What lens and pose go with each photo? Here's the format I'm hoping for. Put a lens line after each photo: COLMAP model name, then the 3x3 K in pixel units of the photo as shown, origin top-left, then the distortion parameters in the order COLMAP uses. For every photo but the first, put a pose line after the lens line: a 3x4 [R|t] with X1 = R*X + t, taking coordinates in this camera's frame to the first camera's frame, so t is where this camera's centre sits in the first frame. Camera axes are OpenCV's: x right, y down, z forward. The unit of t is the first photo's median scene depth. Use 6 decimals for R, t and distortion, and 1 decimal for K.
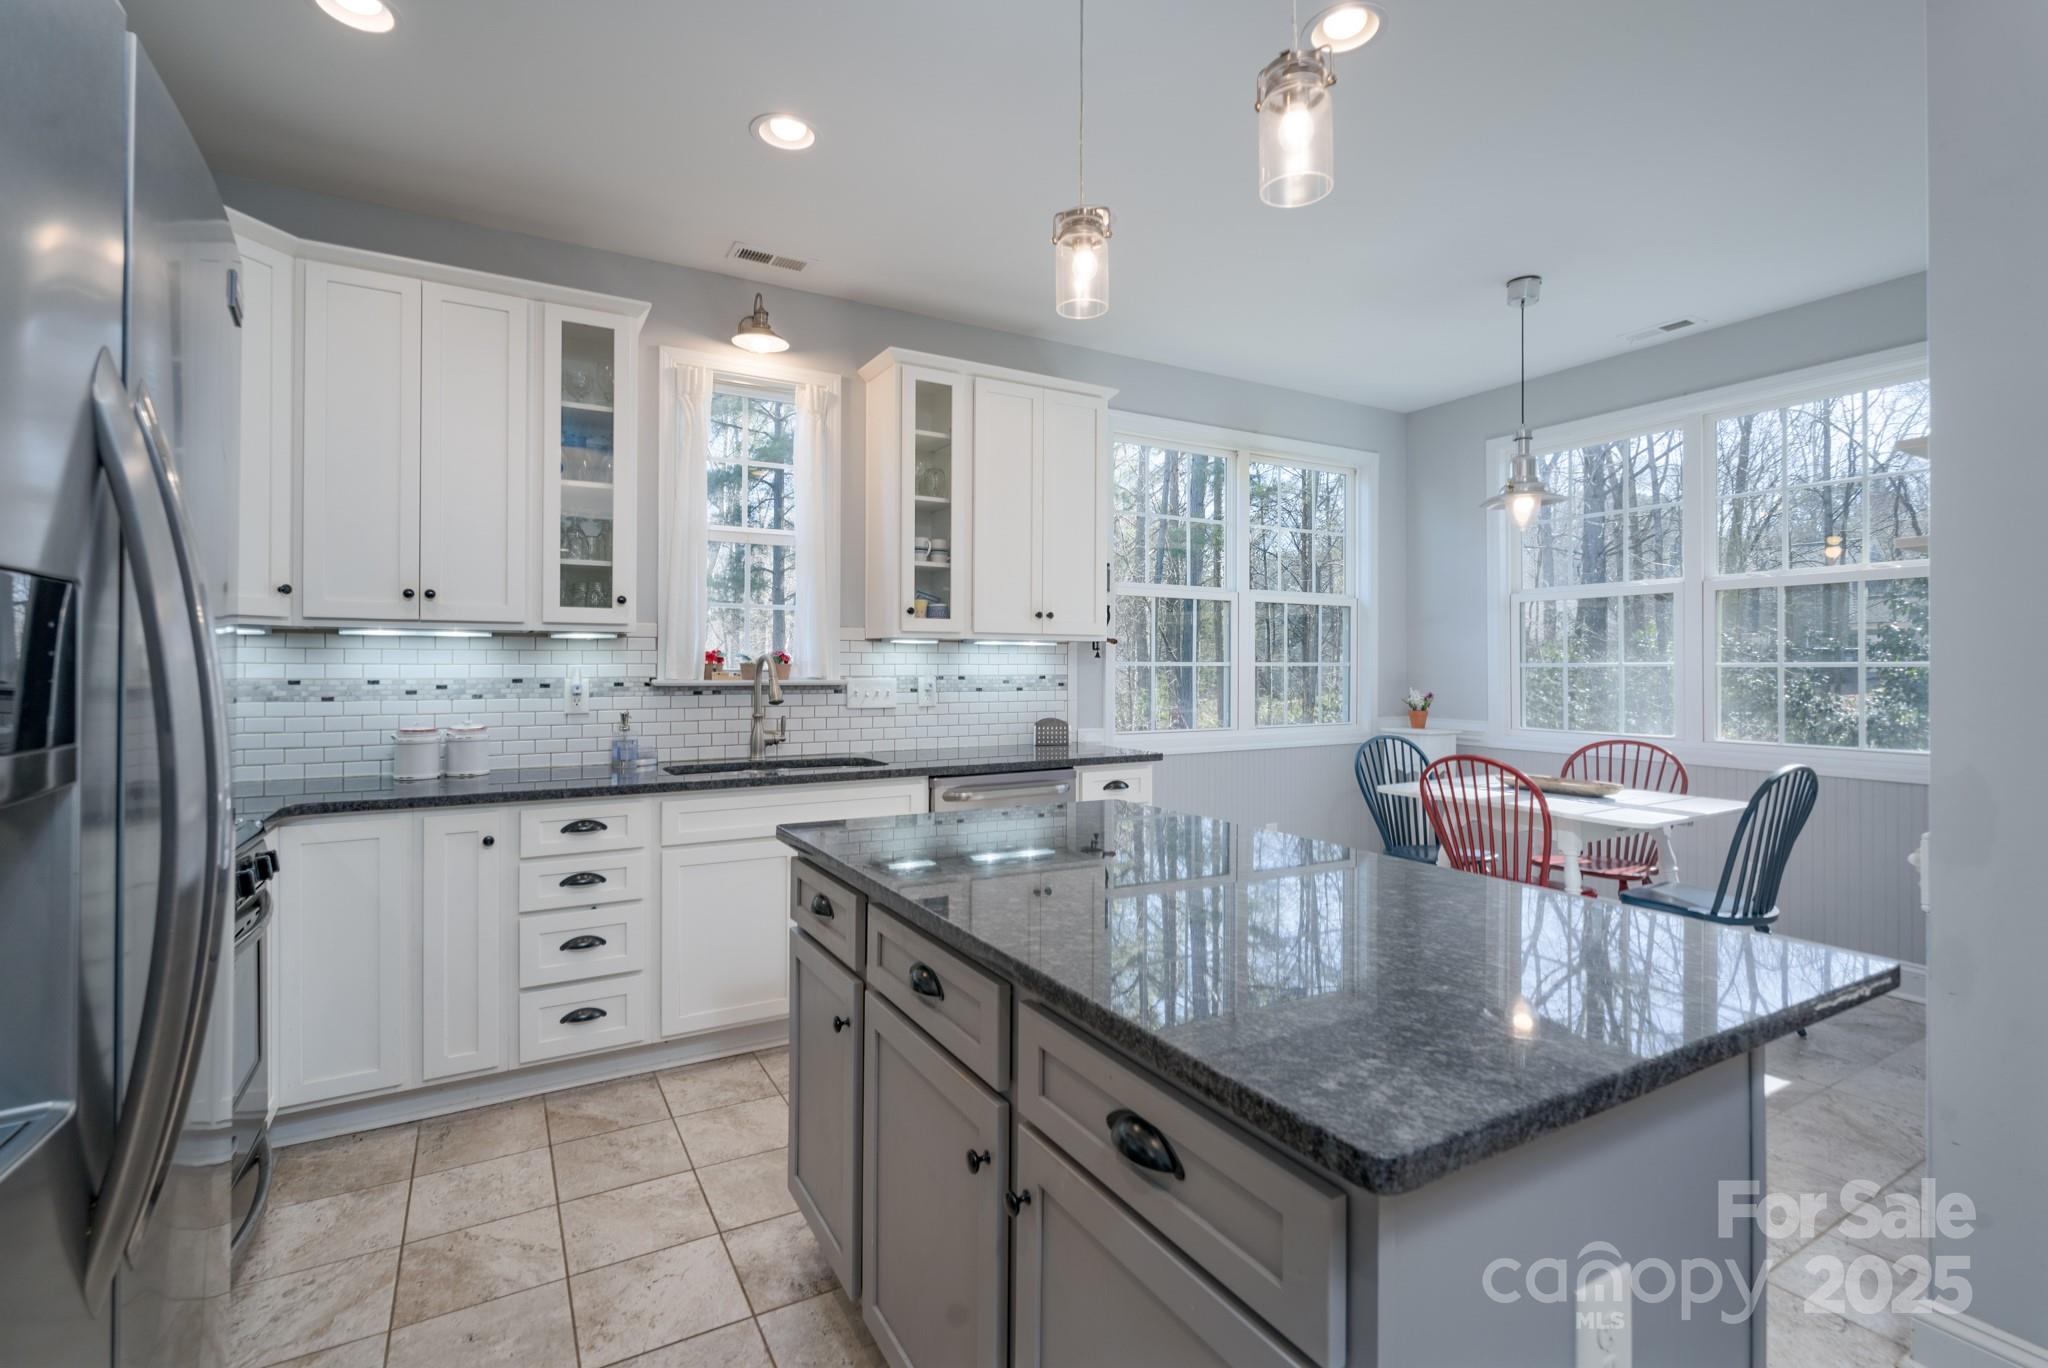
lens RADIAL K [[930.7, 0, 1013.8], [0, 930.7, 664.7], [0, 0, 1]] dist [-0.002386, -0.001054]
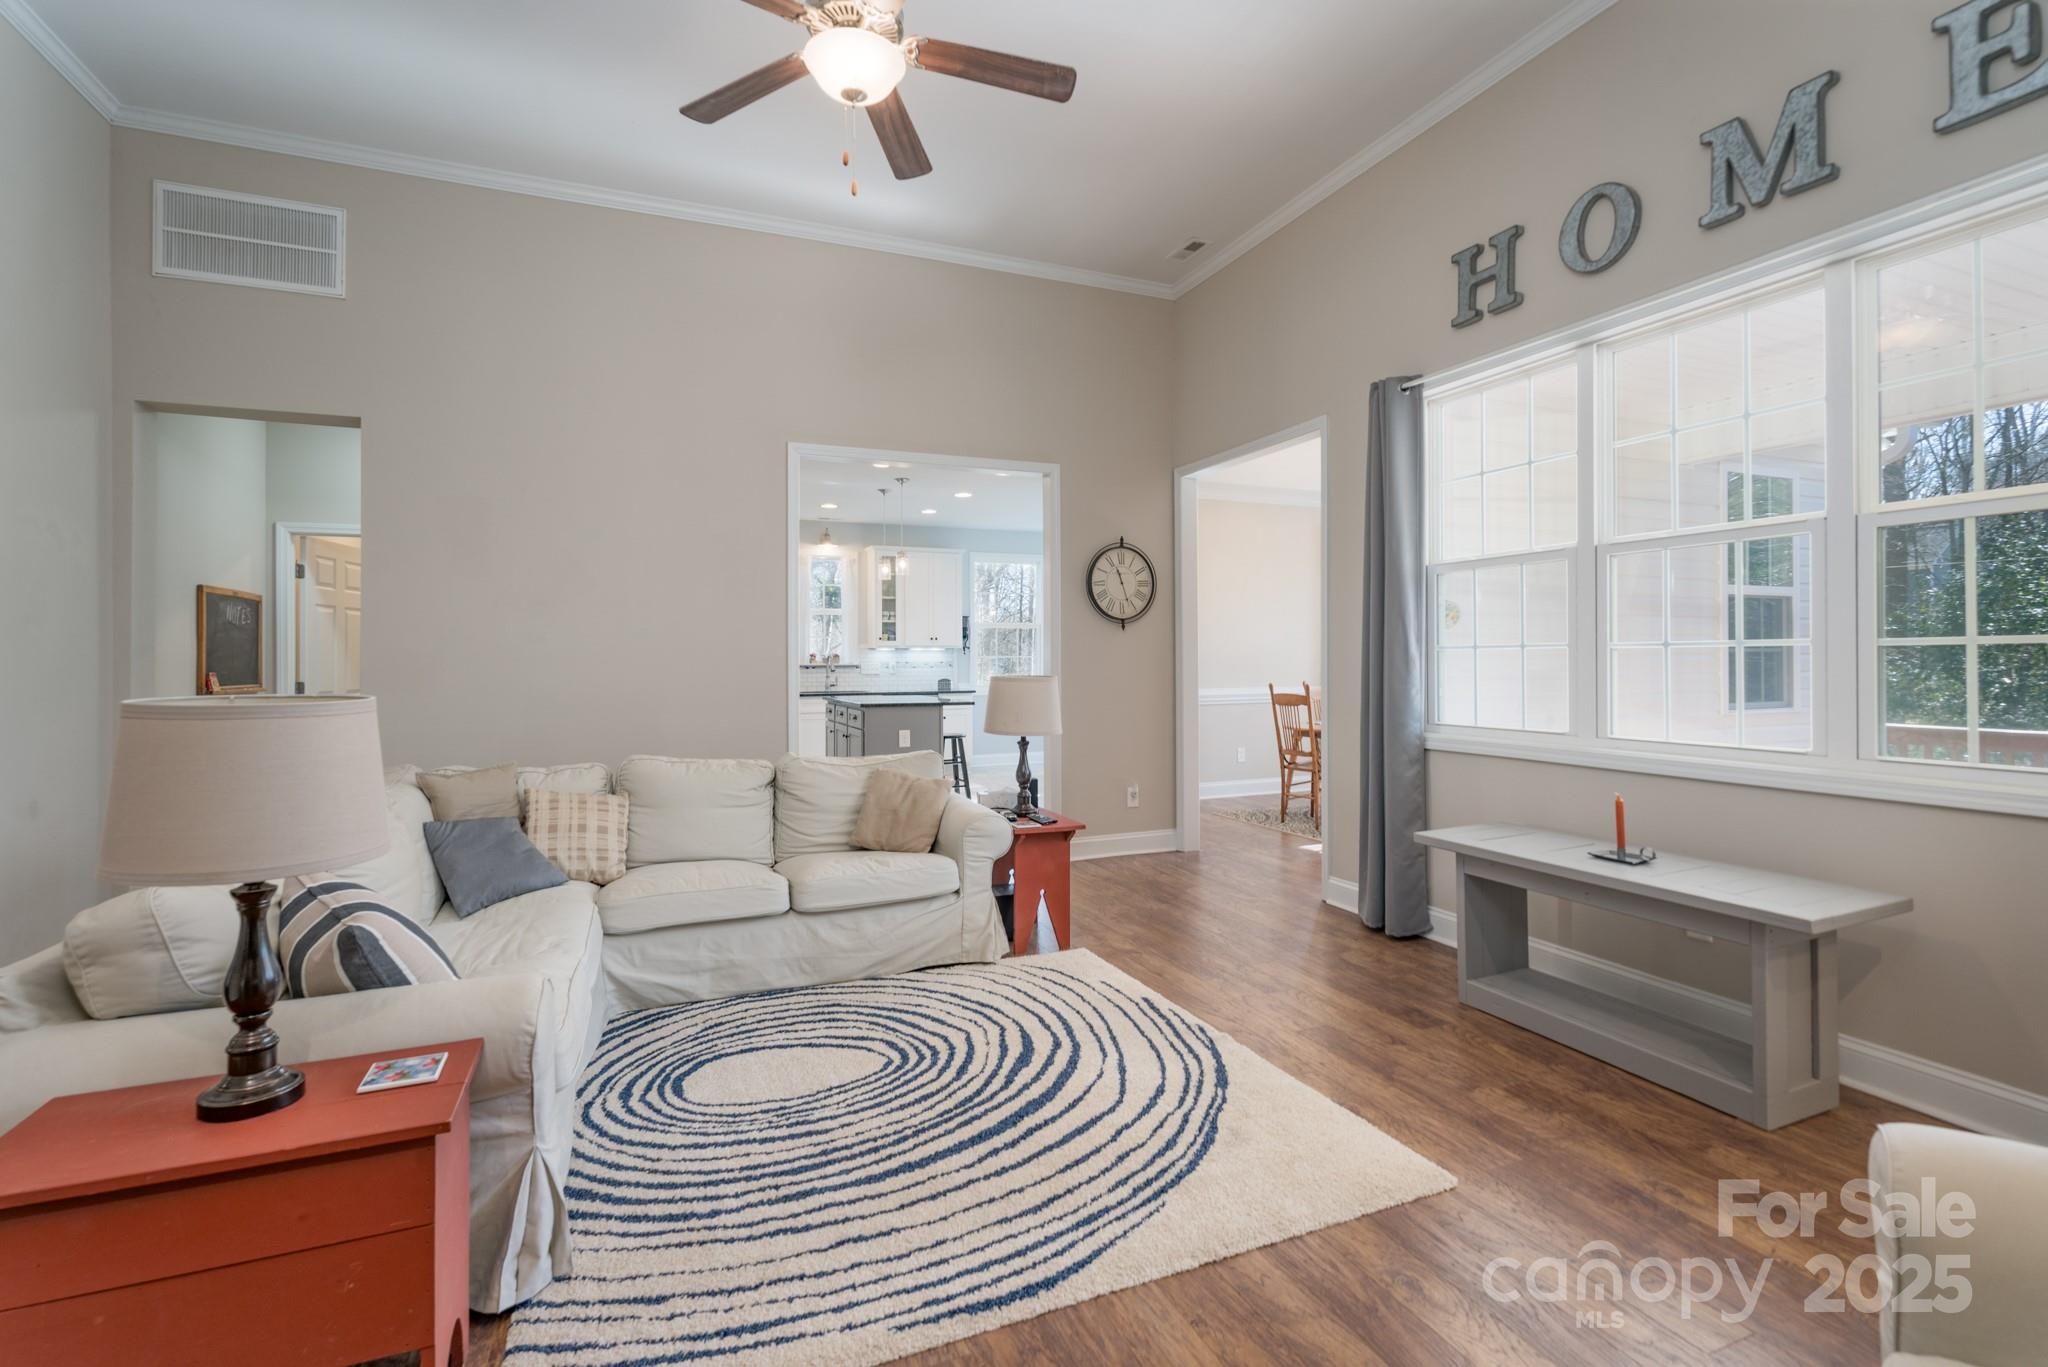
lens RADIAL K [[930.7, 0, 1019.1], [0, 930.7, 671.6], [0, 0, 1]] dist [-0.002386, -0.001054]
pose [[0.991971, -0.009887, -0.126080, 0.656137], [0.009898, 0.999951, -0.000543, 0.048200], [0.126080, -0.000710, 0.992020, -1.727744]]
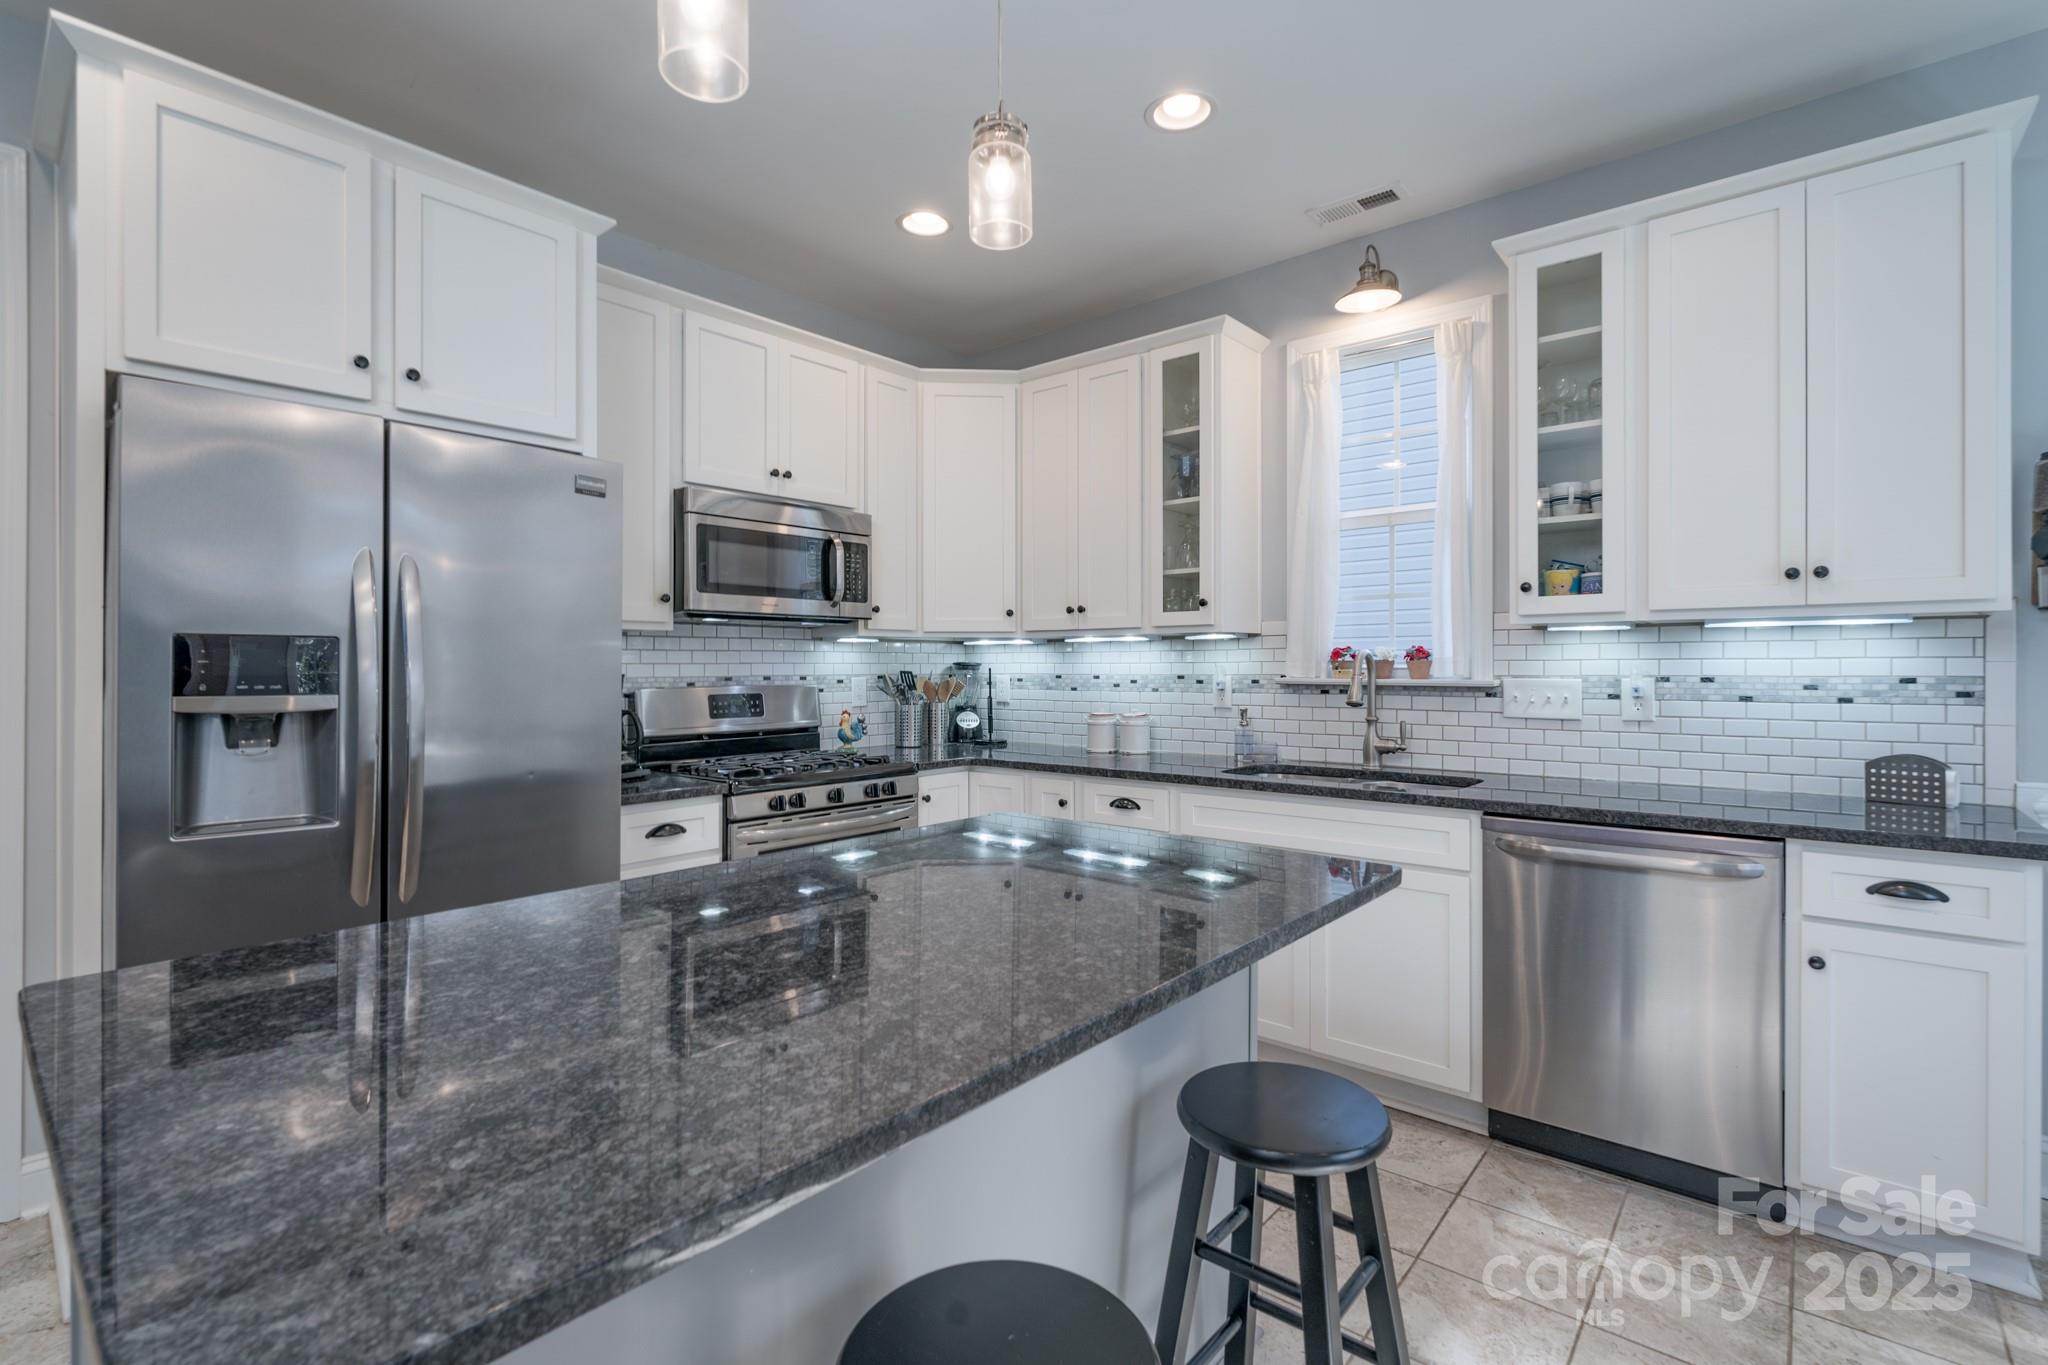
lens RADIAL K [[930.7, 0, 1013.8], [0, 930.7, 668.4], [0, 0, 1]] dist [-0.002386, -0.001054]
pose [[0.342223, 0.002049, -0.939616, 0.440455], [0.007267, 0.999962, 0.004827, -0.000660], [0.939591, -0.008480, 0.342195, 0.367216]]
